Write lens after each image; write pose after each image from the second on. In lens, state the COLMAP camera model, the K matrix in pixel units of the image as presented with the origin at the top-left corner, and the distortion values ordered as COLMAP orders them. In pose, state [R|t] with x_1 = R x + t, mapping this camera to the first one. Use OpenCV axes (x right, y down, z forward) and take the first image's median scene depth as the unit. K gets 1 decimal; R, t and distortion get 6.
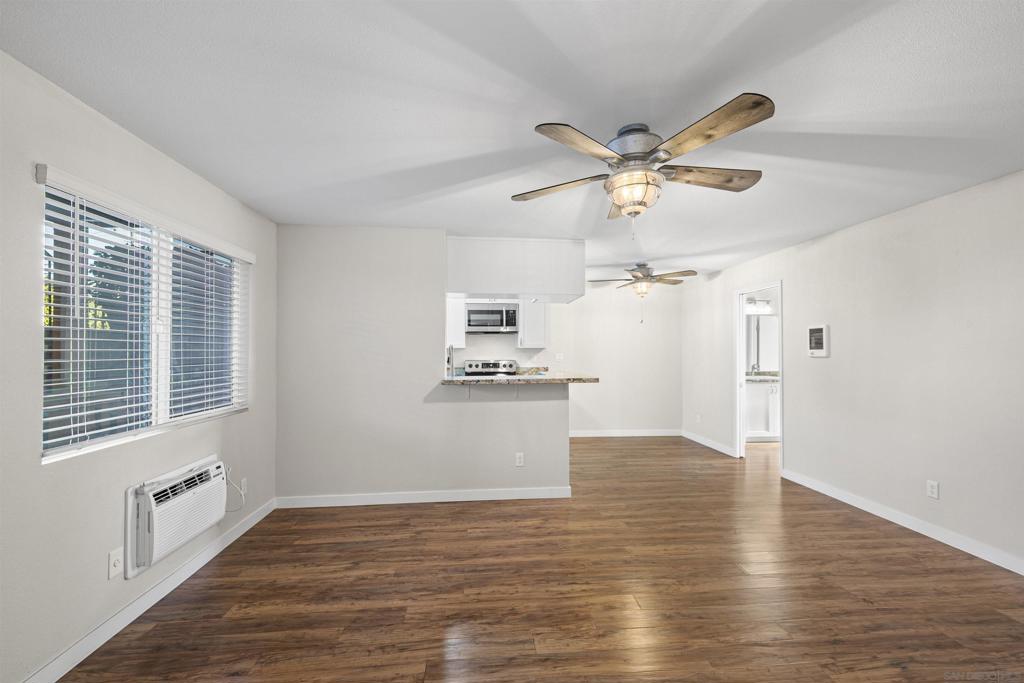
lens RADIAL K [[416.8, 0, 510.2], [0, 416.8, 347.7], [0, 0, 1]] dist [0.000884, -0.000086]
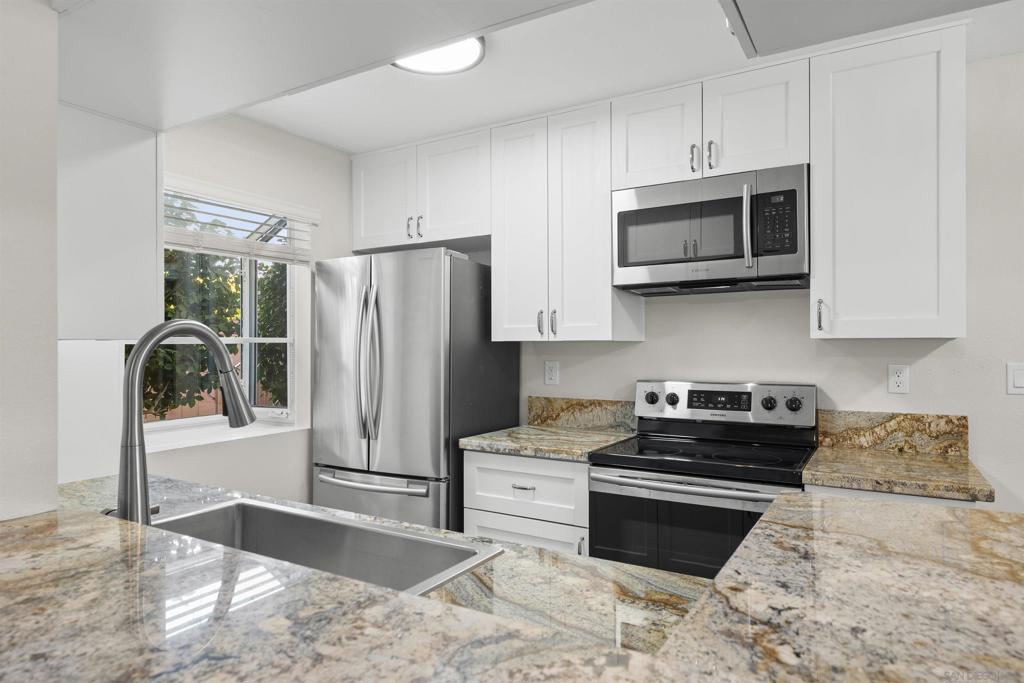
lens RADIAL K [[615.7, 0, 511.6], [0, 615.7, 344.9], [0, 0, 1]] dist [0.000708, -0.000346]
pose [[0.810658, -0.002778, -0.585513, 0.177558], [0.005387, 0.999982, 0.002715, 0.004248], [0.585495, -0.005355, 0.810659, 1.139190]]
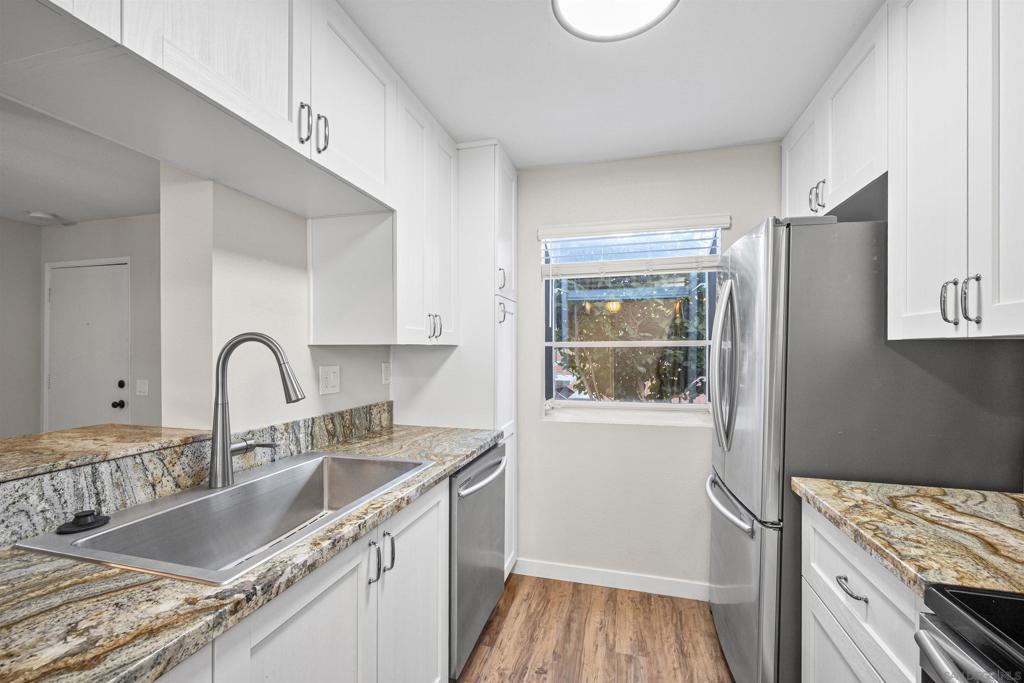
lens RADIAL K [[422.9, 0, 512.3], [0, 422.9, 348.9], [0, 0, 1]] dist [0.000799, 0.000176]
pose [[-0.341263, -0.000338, -0.939968, 0.107395], [0.007697, 0.999965, -0.003155, 0.008196], [0.939936, -0.008312, -0.341249, 1.688309]]
